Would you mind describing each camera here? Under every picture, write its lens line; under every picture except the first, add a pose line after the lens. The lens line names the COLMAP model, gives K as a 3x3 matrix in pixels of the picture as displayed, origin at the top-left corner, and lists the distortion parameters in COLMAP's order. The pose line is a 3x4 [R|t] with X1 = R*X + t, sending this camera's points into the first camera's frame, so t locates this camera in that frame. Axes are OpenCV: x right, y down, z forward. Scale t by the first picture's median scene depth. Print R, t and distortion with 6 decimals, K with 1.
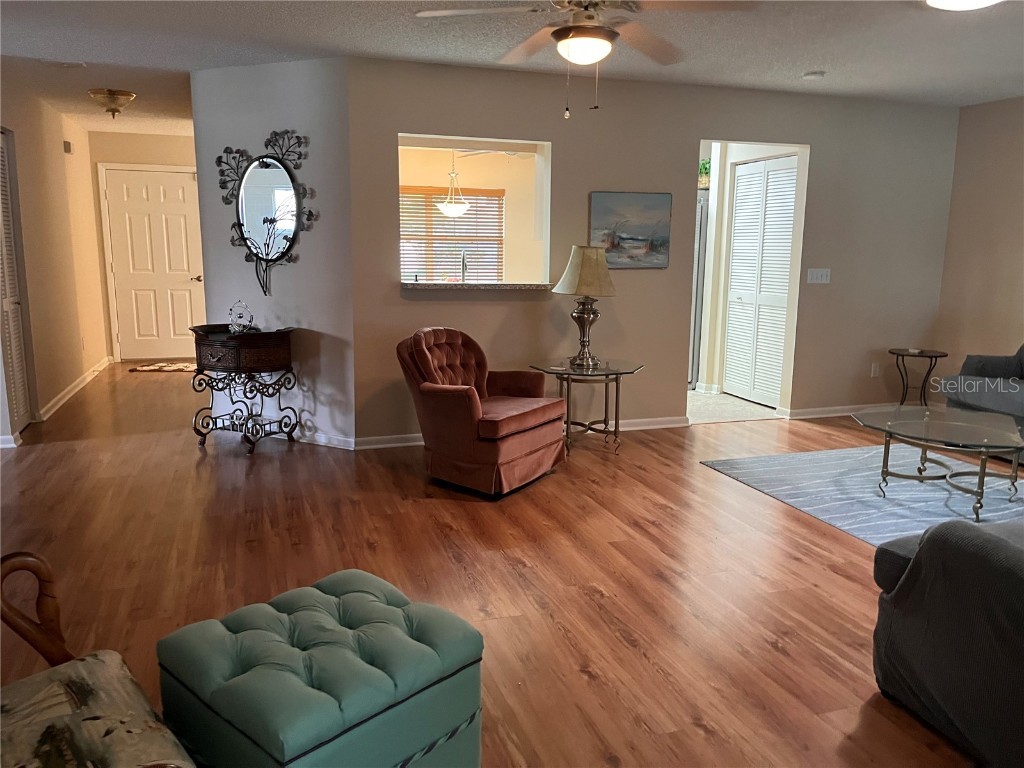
lens RADIAL K [[780.0, 0, 525.2], [0, 780.0, 382.5], [0, 0, 1]] dist [0.064763, -0.076205]
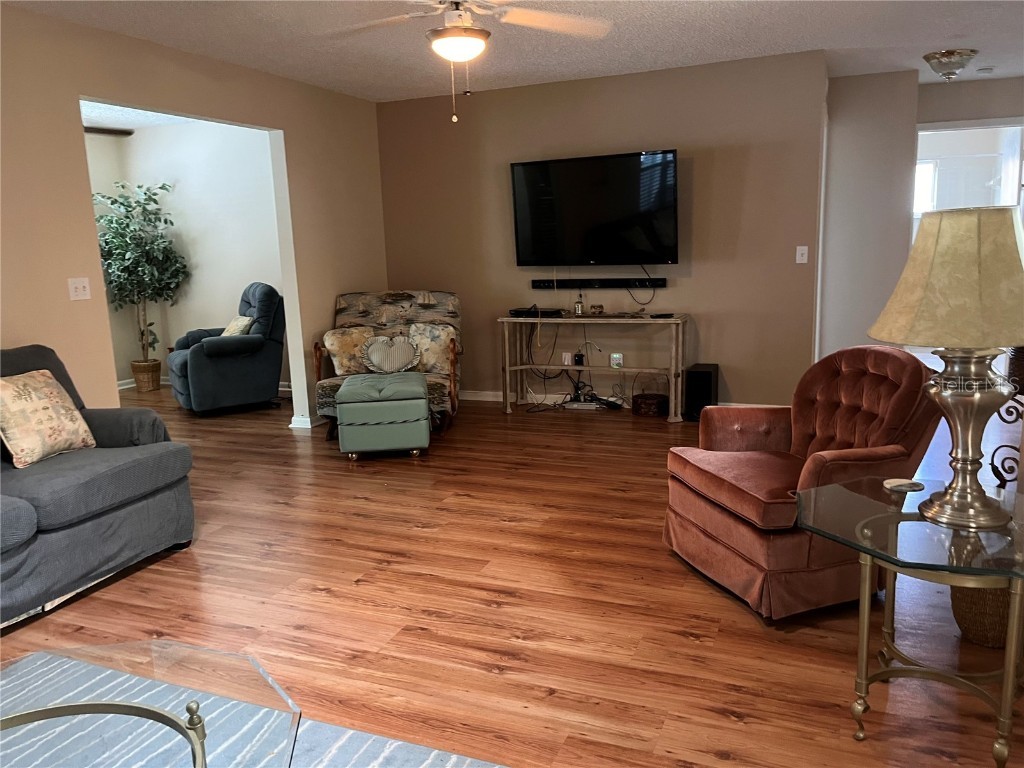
lens RADIAL K [[781.5, 0, 514.6], [0, 781.5, 387.9], [0, 0, 1]] dist [0.064685, -0.085329]
pose [[-0.671924, 0.147061, -0.725873, 0.602639], [-0.102502, 0.952190, 0.287796, -0.210986], [0.733493, 0.267781, -0.624726, 1.291424]]
